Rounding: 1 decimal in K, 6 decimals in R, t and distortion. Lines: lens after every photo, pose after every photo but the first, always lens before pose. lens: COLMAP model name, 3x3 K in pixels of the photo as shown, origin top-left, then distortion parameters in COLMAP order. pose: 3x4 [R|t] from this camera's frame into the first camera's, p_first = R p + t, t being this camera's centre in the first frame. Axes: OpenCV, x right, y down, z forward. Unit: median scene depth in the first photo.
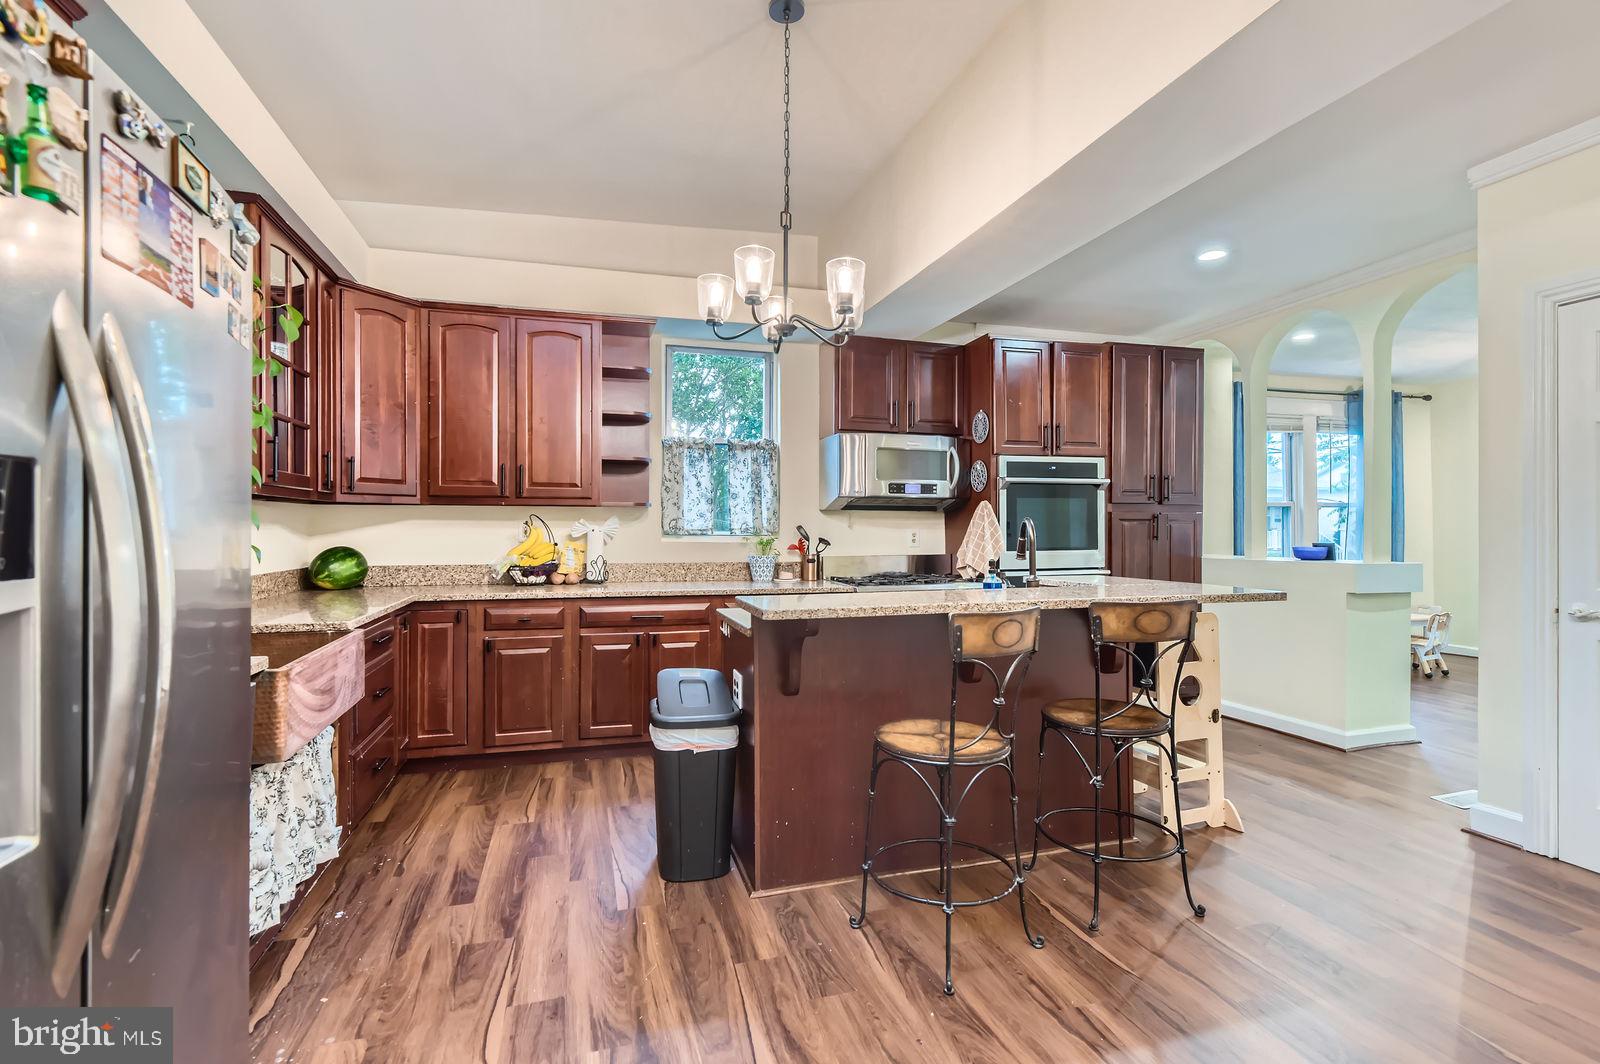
lens RADIAL K [[746.6, 0, 804.2], [0, 746.6, 524.8], [0, 0, 1]] dist [-0.001561, 0.000092]
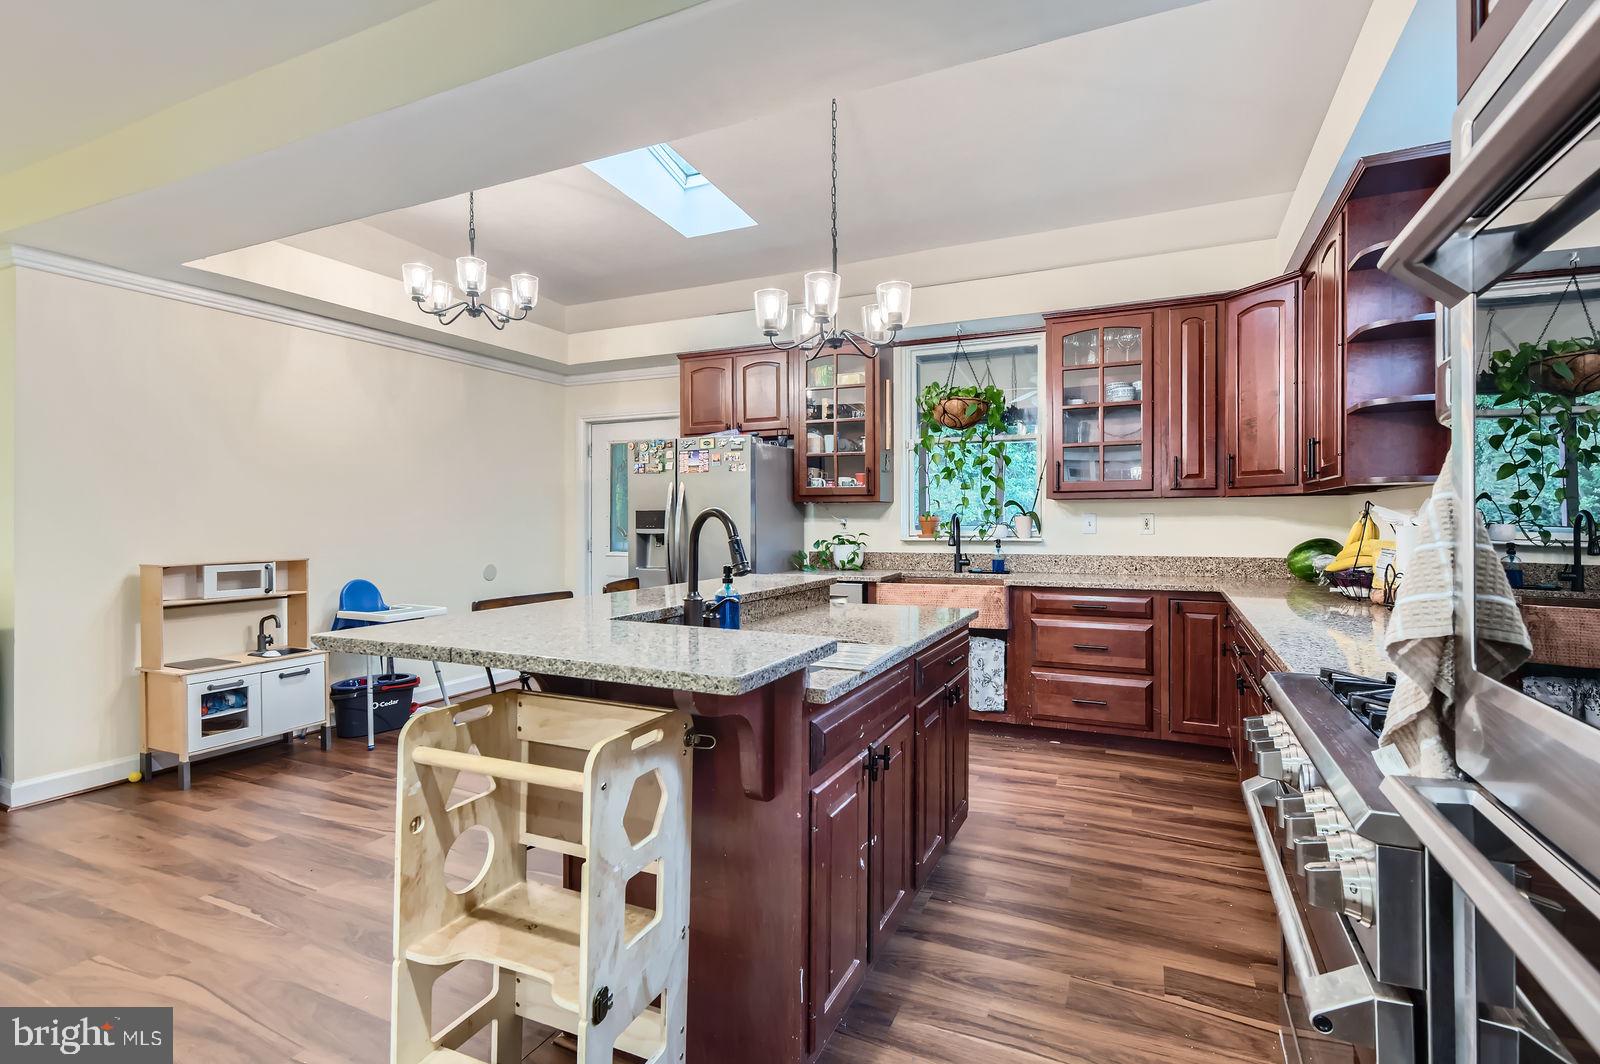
lens RADIAL K [[746.6, 0, 806.7], [0, 746.6, 535.7], [0, 0, 1]] dist [-0.001561, 0.000092]
pose [[-0.660863, 0.017790, -0.750296, 0.634858], [0.005969, 0.999812, 0.018448, 0.003005], [0.750483, 0.007713, -0.660845, 1.298045]]
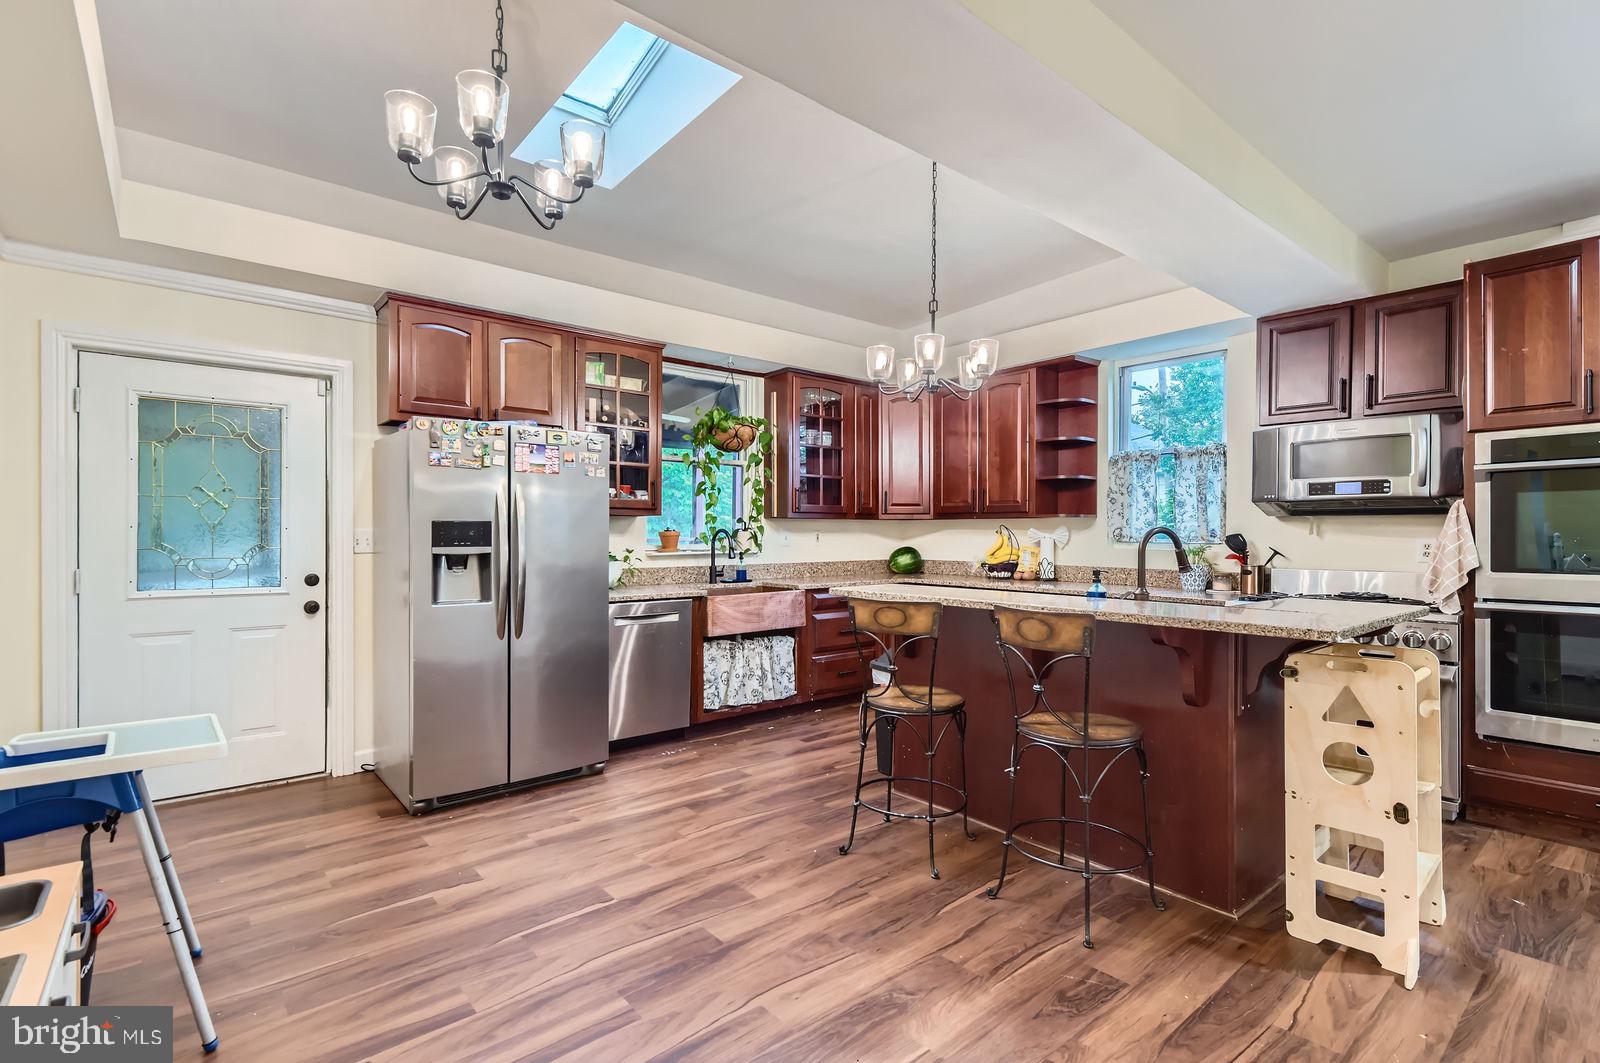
lens RADIAL K [[746.6, 0, 805.2], [0, 746.6, 531.7], [0, 0, 1]] dist [-0.001561, 0.000092]
pose [[0.393725, -0.000988, -0.919228, 0.855959], [0.003208, 0.999995, 0.000300, -0.004766], [0.919223, -0.003067, 0.393726, 0.199578]]
